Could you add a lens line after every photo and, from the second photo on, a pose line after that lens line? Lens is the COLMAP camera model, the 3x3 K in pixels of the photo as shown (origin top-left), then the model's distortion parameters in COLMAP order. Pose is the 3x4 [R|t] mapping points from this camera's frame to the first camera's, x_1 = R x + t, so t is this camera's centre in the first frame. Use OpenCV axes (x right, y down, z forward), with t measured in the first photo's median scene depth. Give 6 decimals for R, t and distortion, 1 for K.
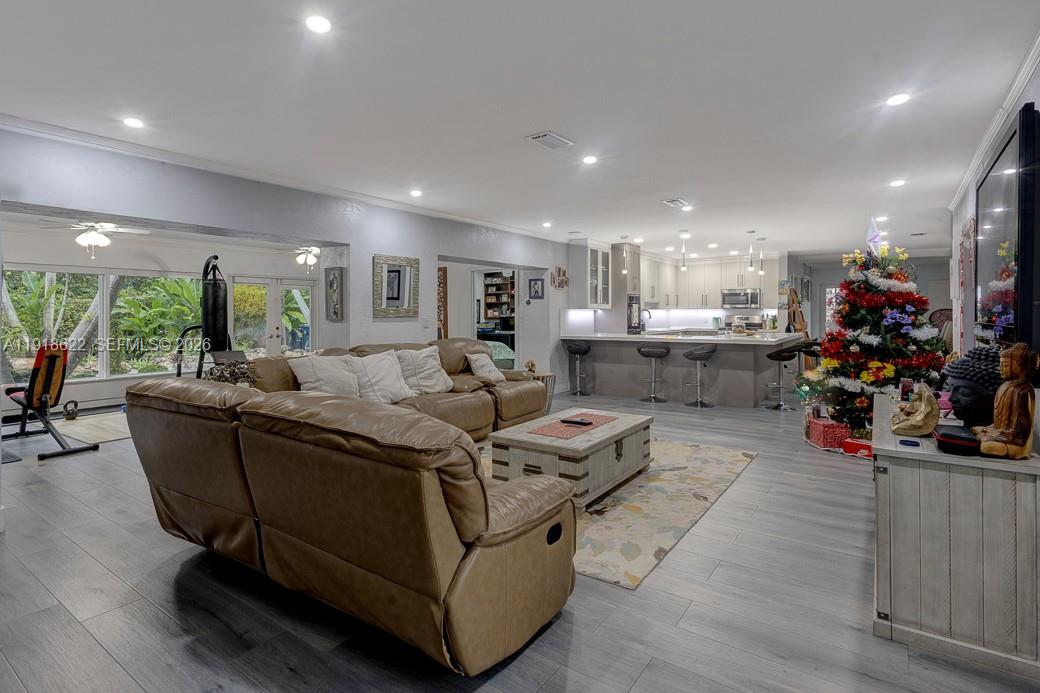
lens RADIAL K [[549.6, 0, 493.6], [0, 549.6, 305.9], [0, 0, 1]] dist [-0.003821, -0.000728]
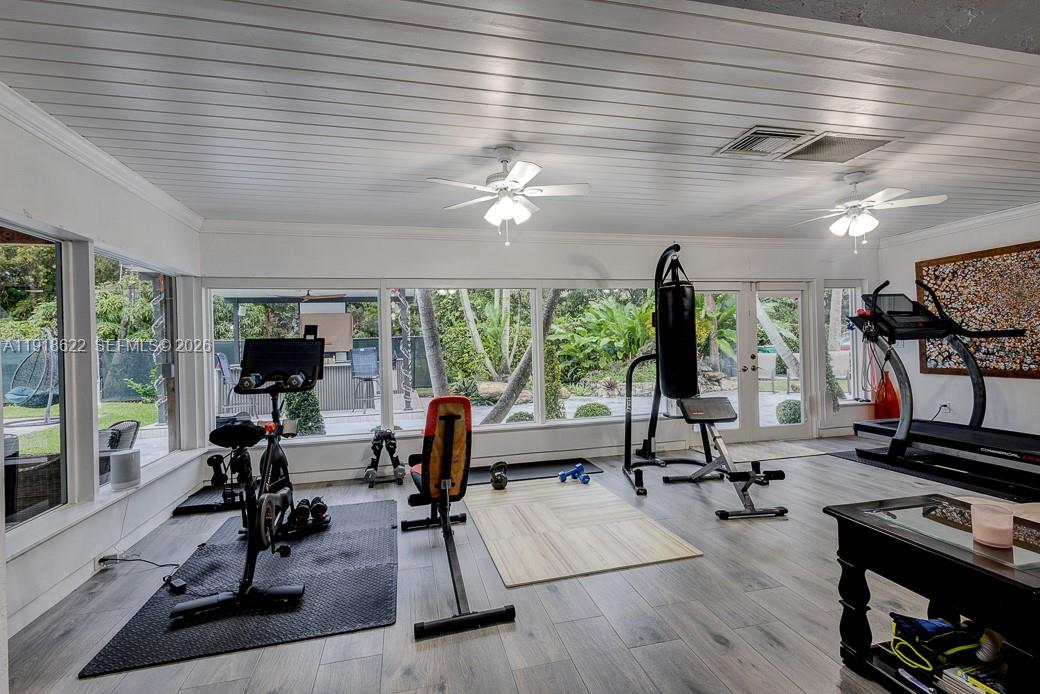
lens RADIAL K [[480.6, 0, 521.7], [0, 480.6, 338.6], [0, 0, 1]] dist [-0.000914, 0.000001]
pose [[0.775417, -0.020590, -0.631113, -0.295436], [0.030689, 0.999516, 0.005096, 0.008585], [0.630703, -0.023320, 0.775674, 0.452465]]
